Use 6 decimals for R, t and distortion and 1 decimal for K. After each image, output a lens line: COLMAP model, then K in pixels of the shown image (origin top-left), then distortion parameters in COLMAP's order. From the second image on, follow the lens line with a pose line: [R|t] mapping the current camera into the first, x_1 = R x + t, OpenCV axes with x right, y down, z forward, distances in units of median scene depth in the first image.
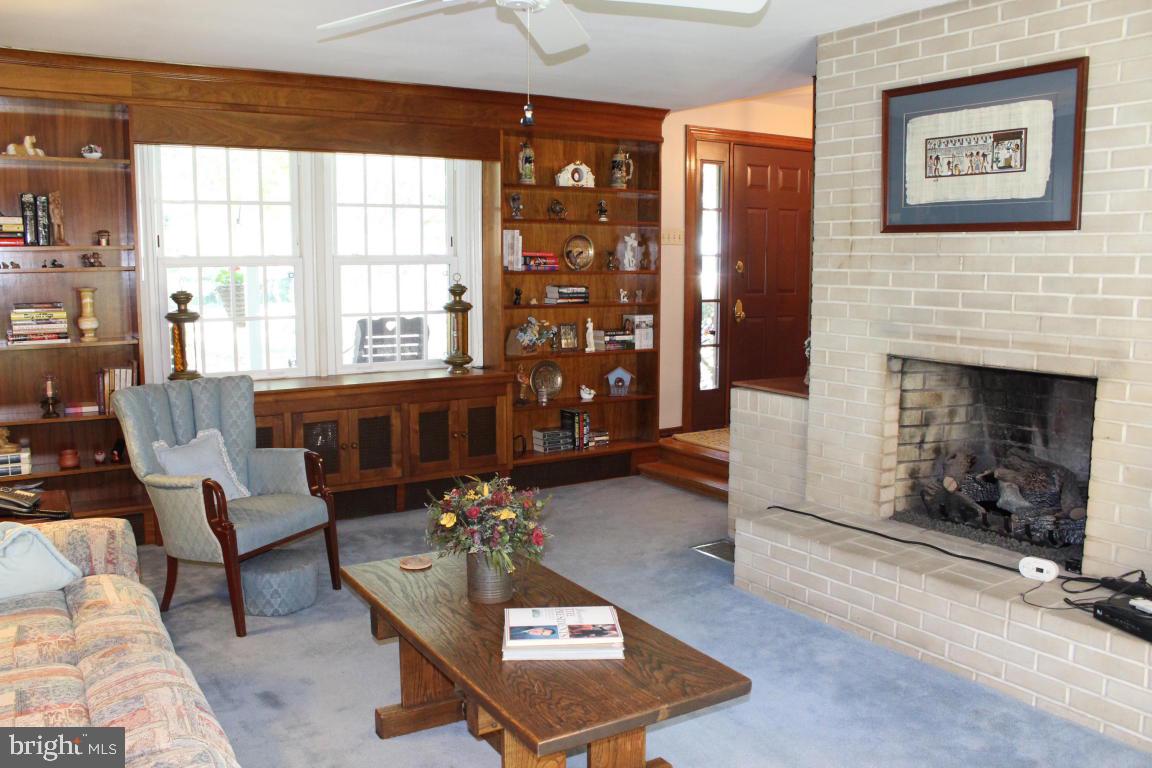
lens RADIAL K [[968.5, 0, 555.5], [0, 968.5, 407.8], [0, 0, 1]] dist [-0.158339, 0.137718]
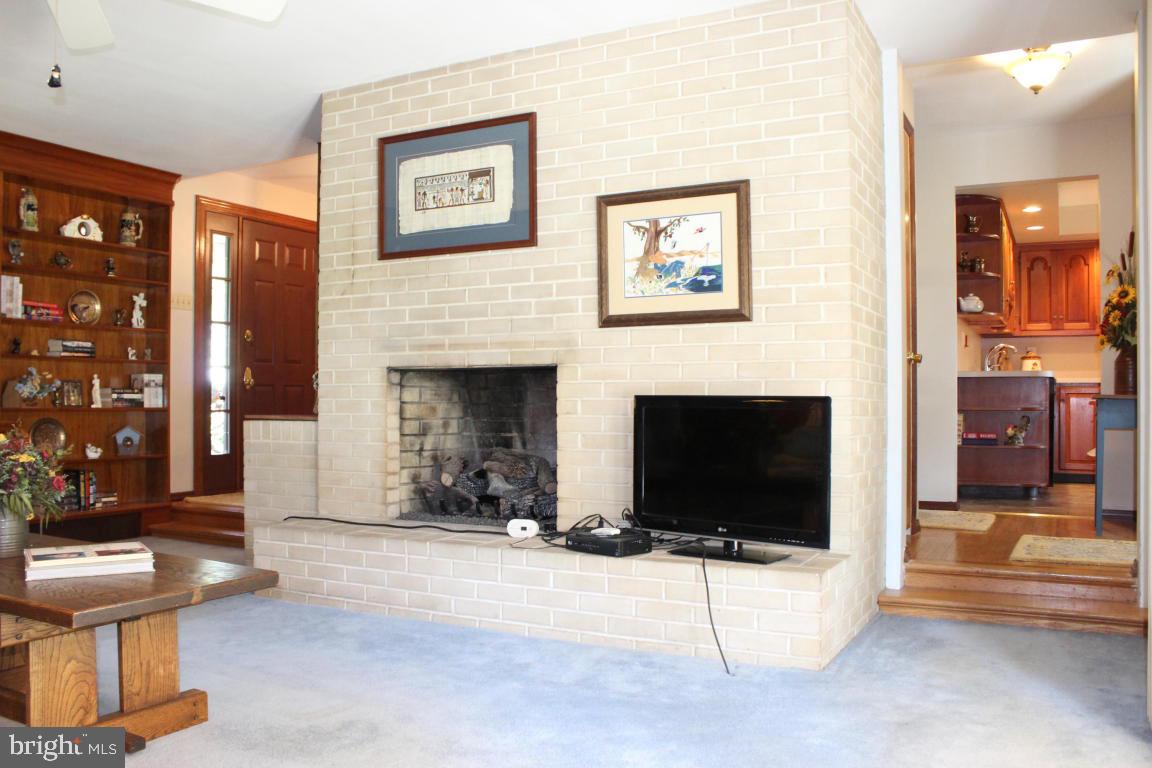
lens RADIAL K [[968.5, 0, 559.7], [0, 968.5, 420.3], [0, 0, 1]] dist [-0.158339, 0.137718]
pose [[0.874214, 0.000987, 0.485540, -0.025027], [0.065695, 0.990562, -0.120297, 0.156488], [-0.481077, 0.137062, 0.865898, -0.073085]]
